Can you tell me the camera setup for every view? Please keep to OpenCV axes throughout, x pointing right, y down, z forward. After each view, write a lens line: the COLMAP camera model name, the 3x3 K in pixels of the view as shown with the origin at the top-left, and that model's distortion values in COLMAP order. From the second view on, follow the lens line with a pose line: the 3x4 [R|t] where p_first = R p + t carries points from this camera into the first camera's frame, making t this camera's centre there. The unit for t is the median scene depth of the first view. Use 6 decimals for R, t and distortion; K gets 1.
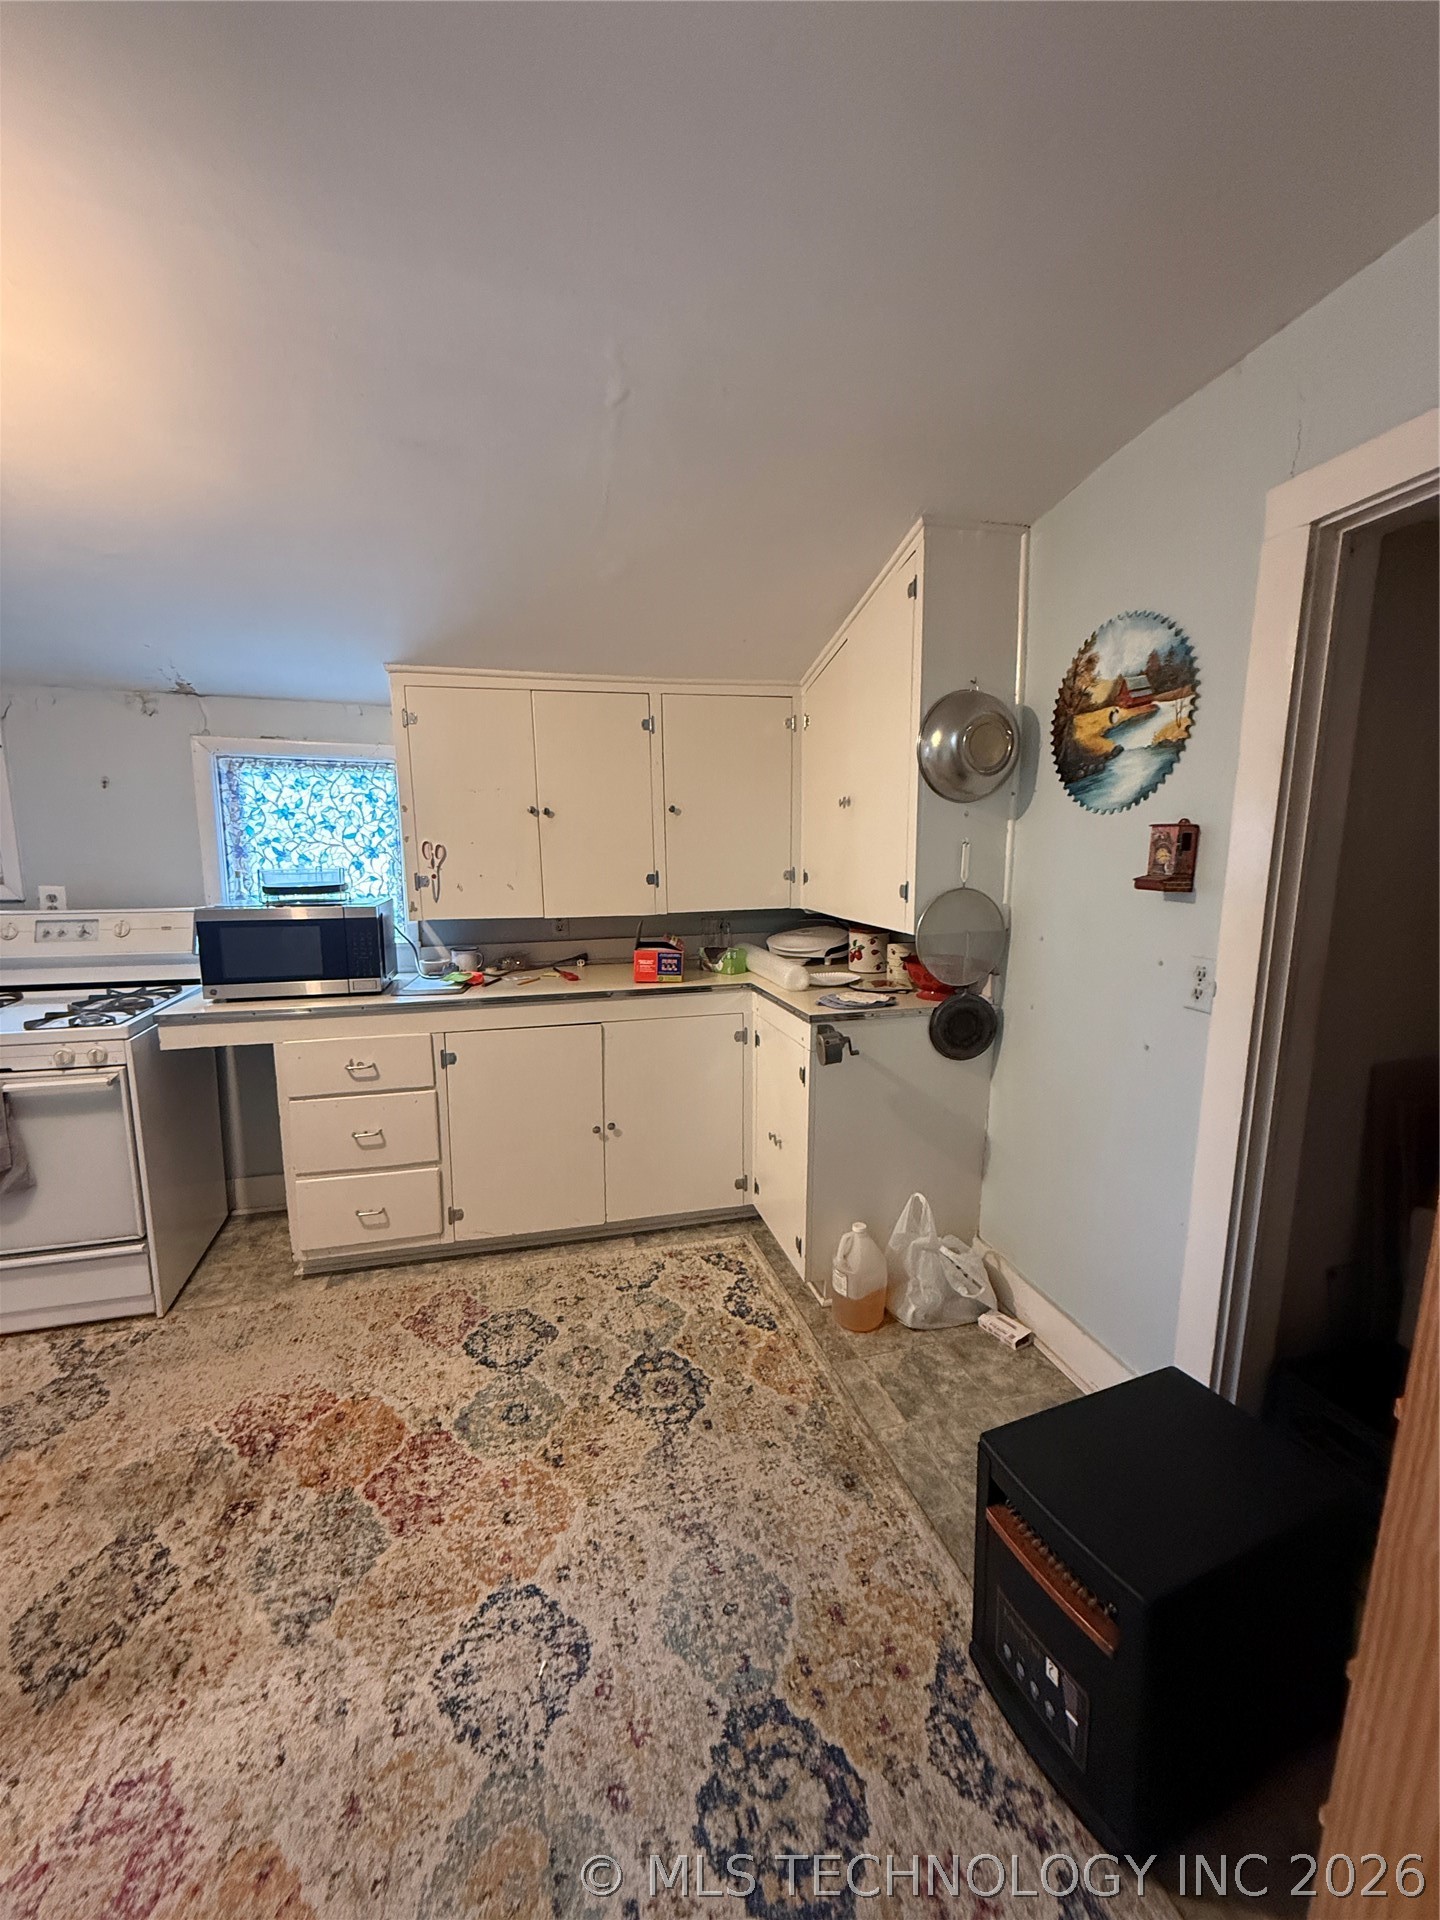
lens RADIAL K [[763.2, 0, 721.6], [0, 763.2, 952.9], [0, 0, 1]] dist [-0.001093, 0.000428]
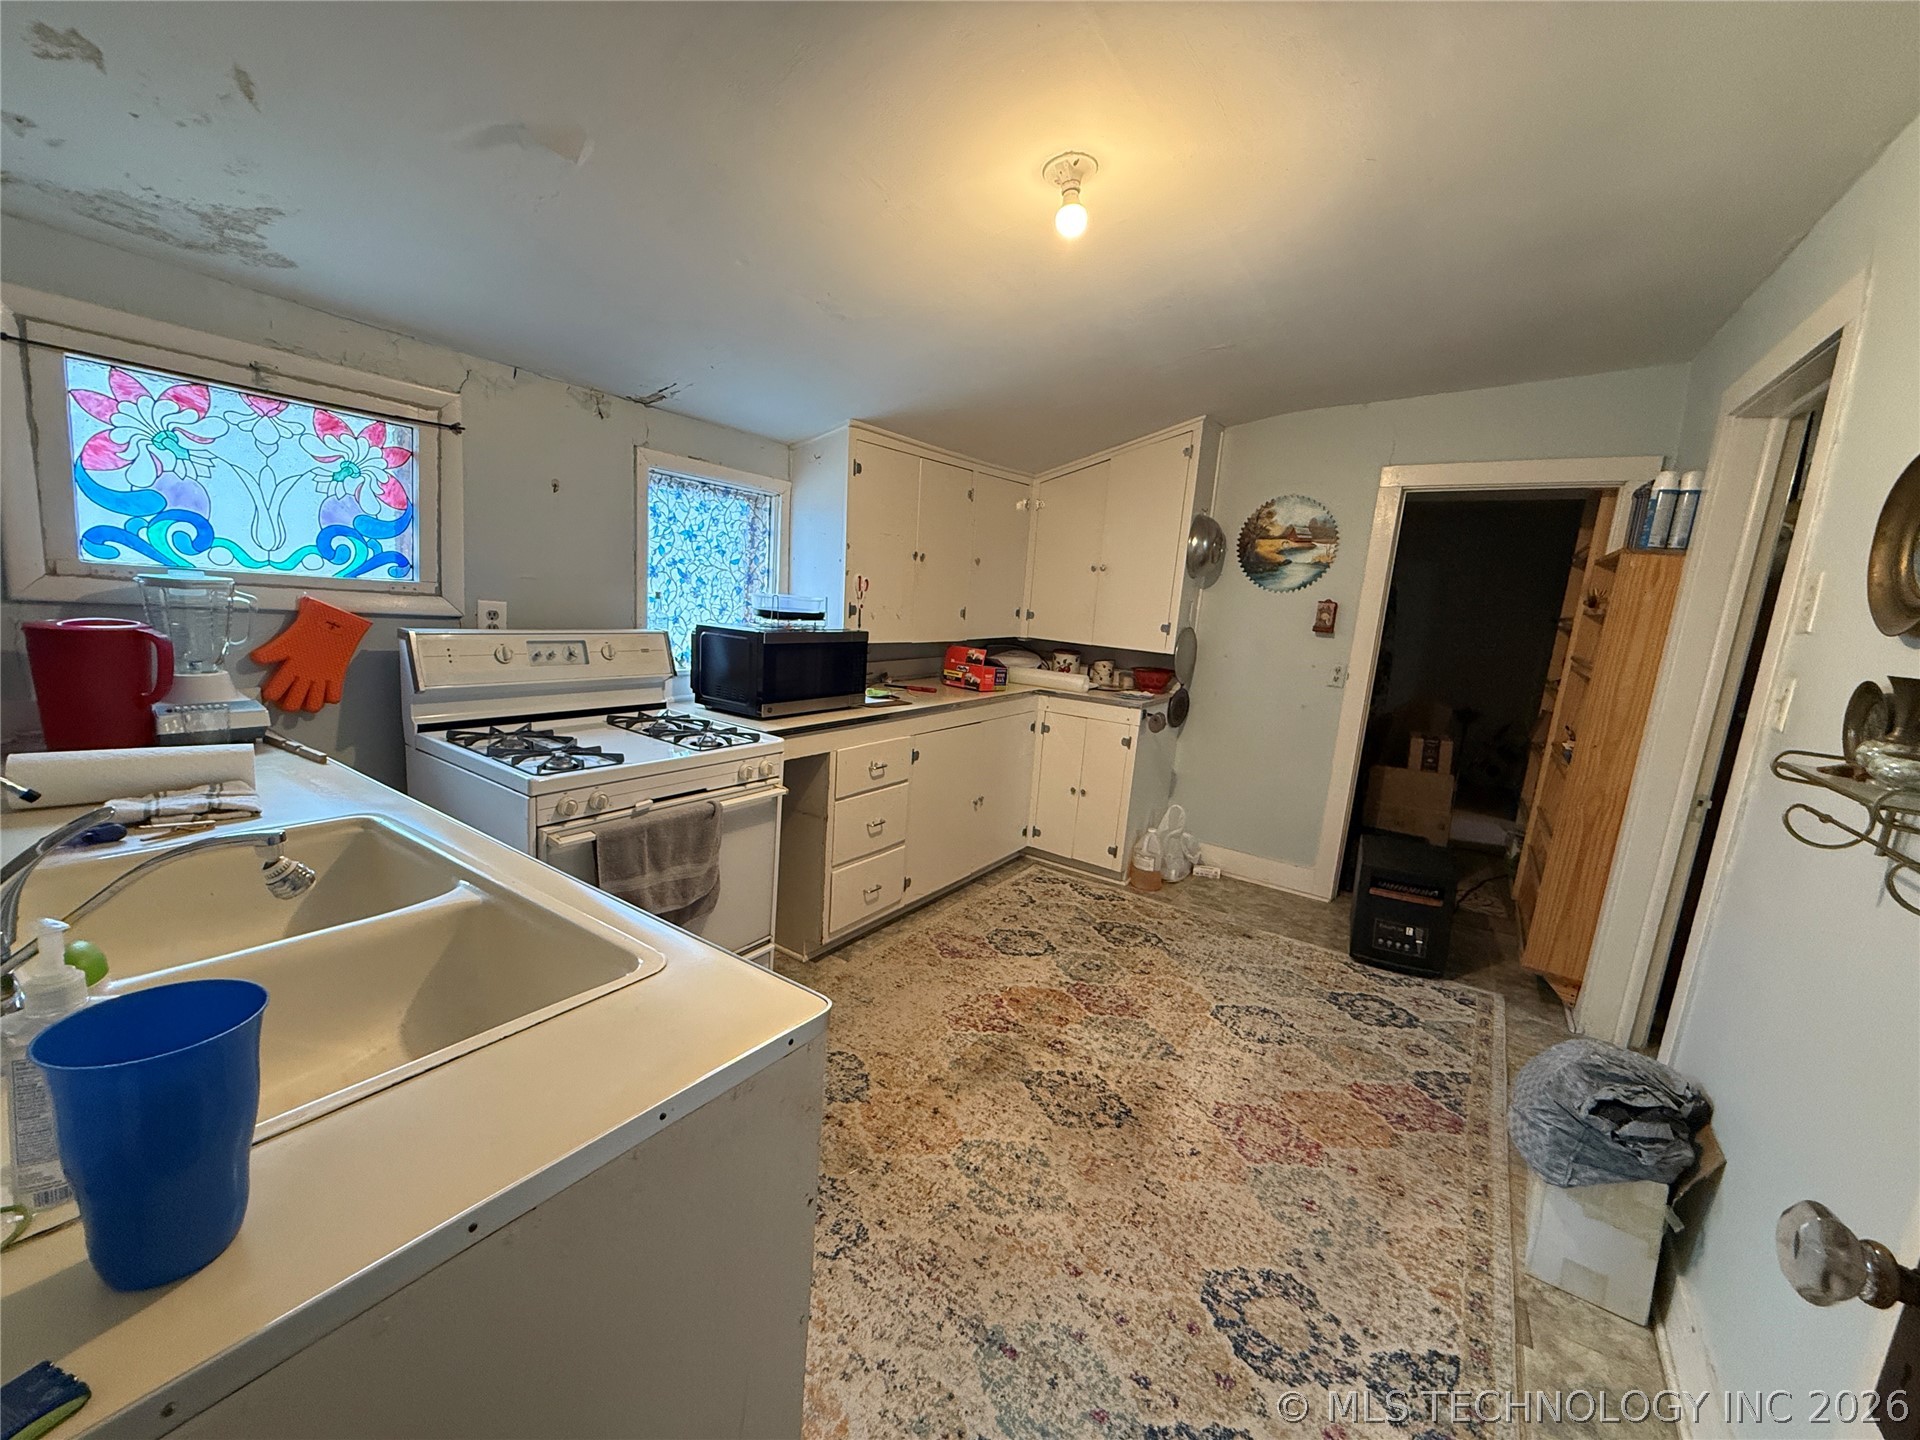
lens RADIAL K [[763.2, 0, 952.9], [0, 763.2, 720.0], [0, 0, 1]] dist [-0.001093, 0.000428]
pose [[0.759747, -0.058020, 0.647625, -1.304202], [0.025241, 0.997892, 0.059789, 0.008852], [-0.649729, -0.029078, 0.759610, 0.023302]]
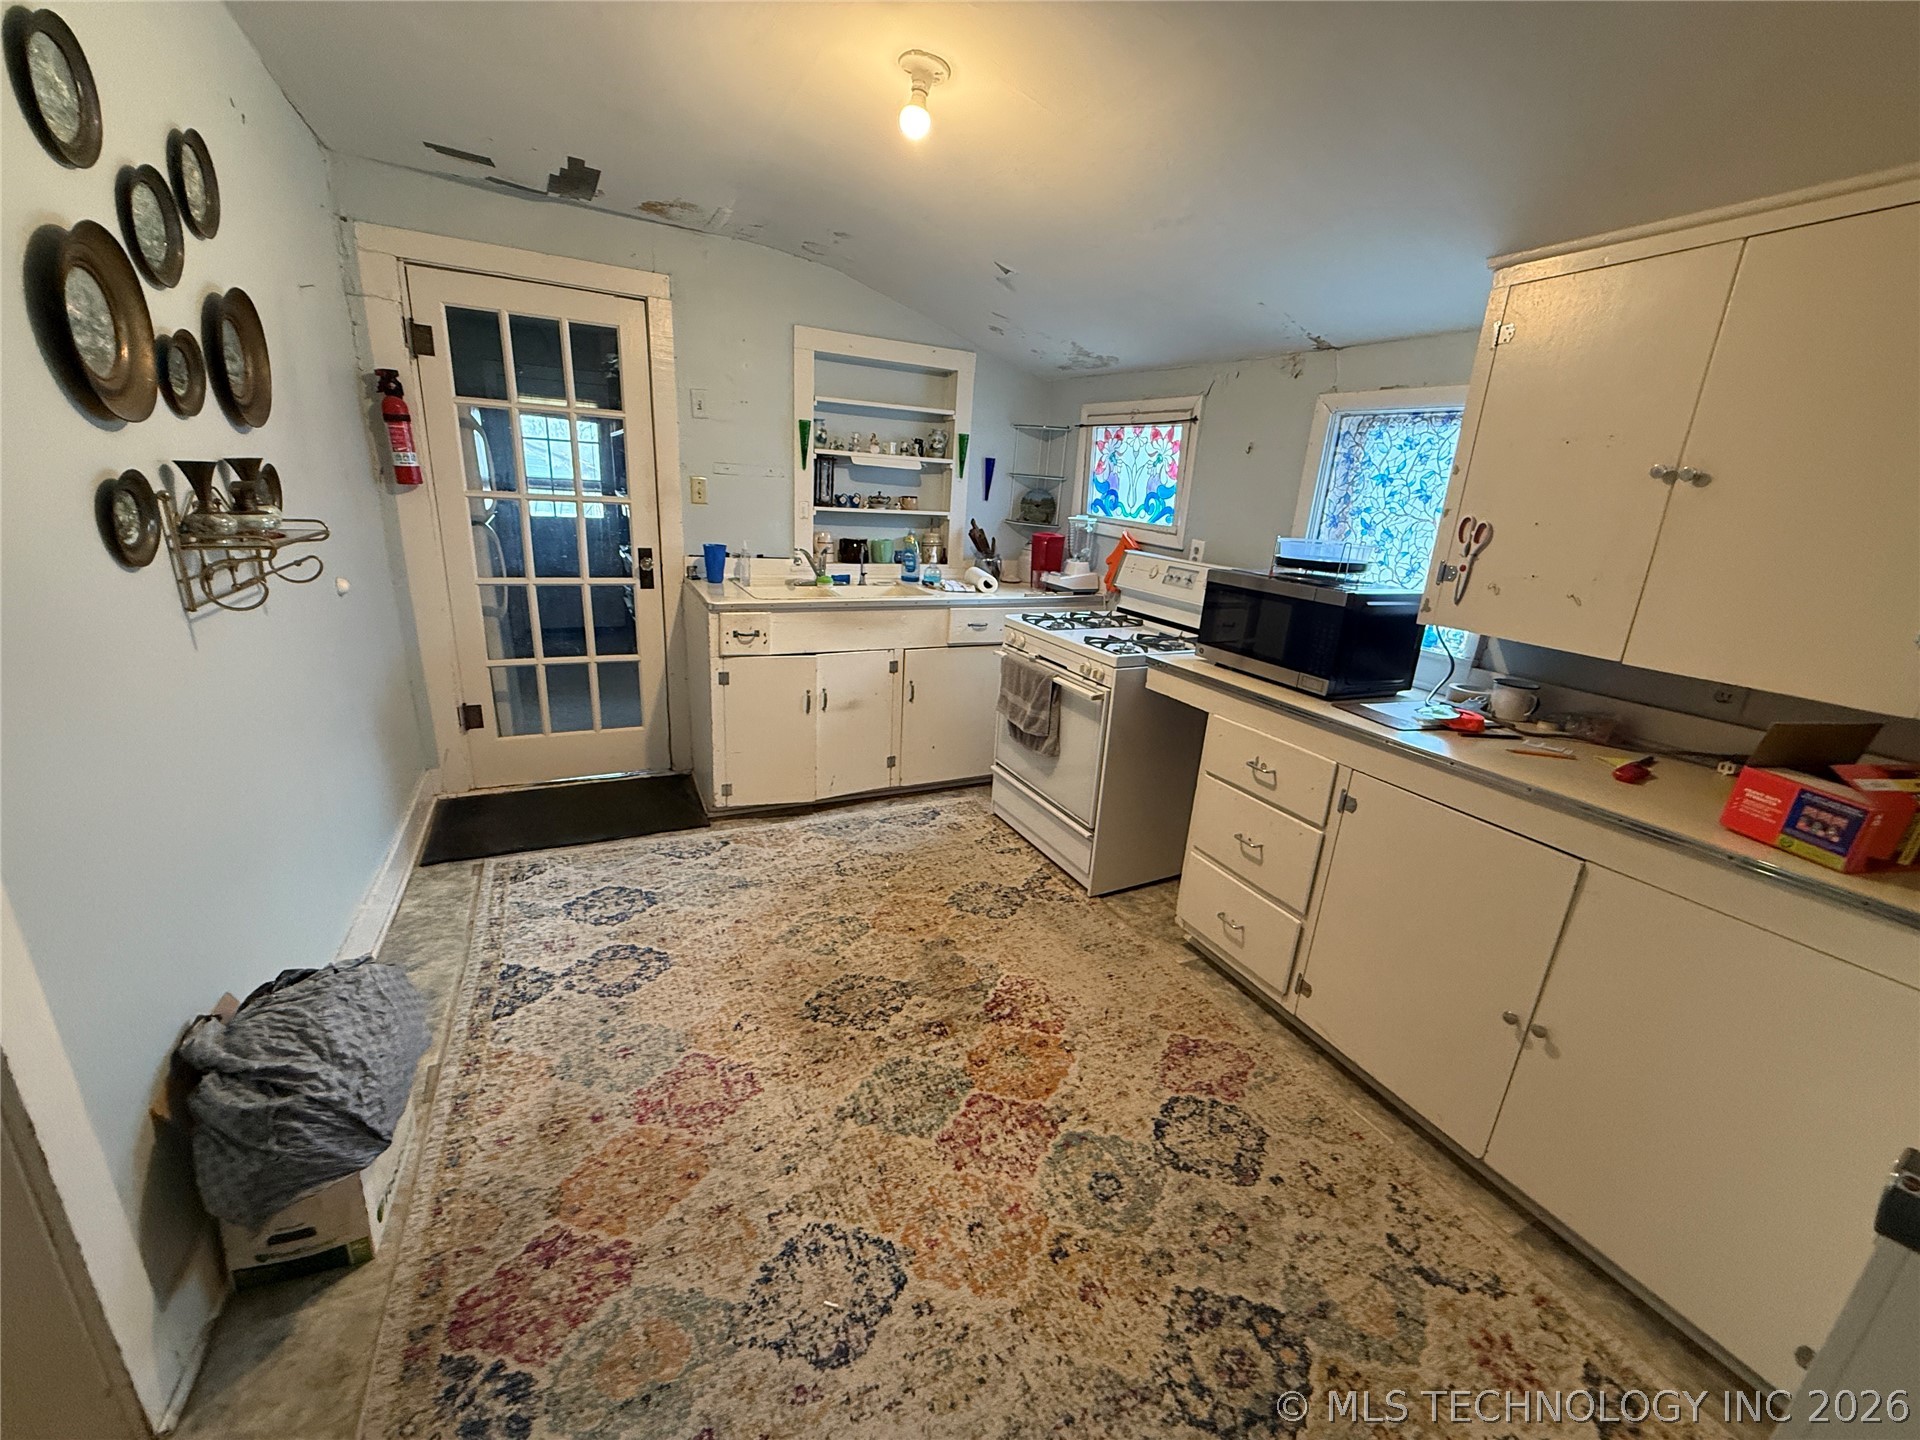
lens RADIAL K [[763.2, 0, 954.7], [0, 763.2, 719.0], [0, 0, 1]] dist [-0.001093, 0.000428]
pose [[0.174143, 0.296351, -0.939069, 0.313827], [-0.206378, 0.943445, 0.259460, -0.068283], [0.962851, 0.148620, 0.225454, 0.509502]]
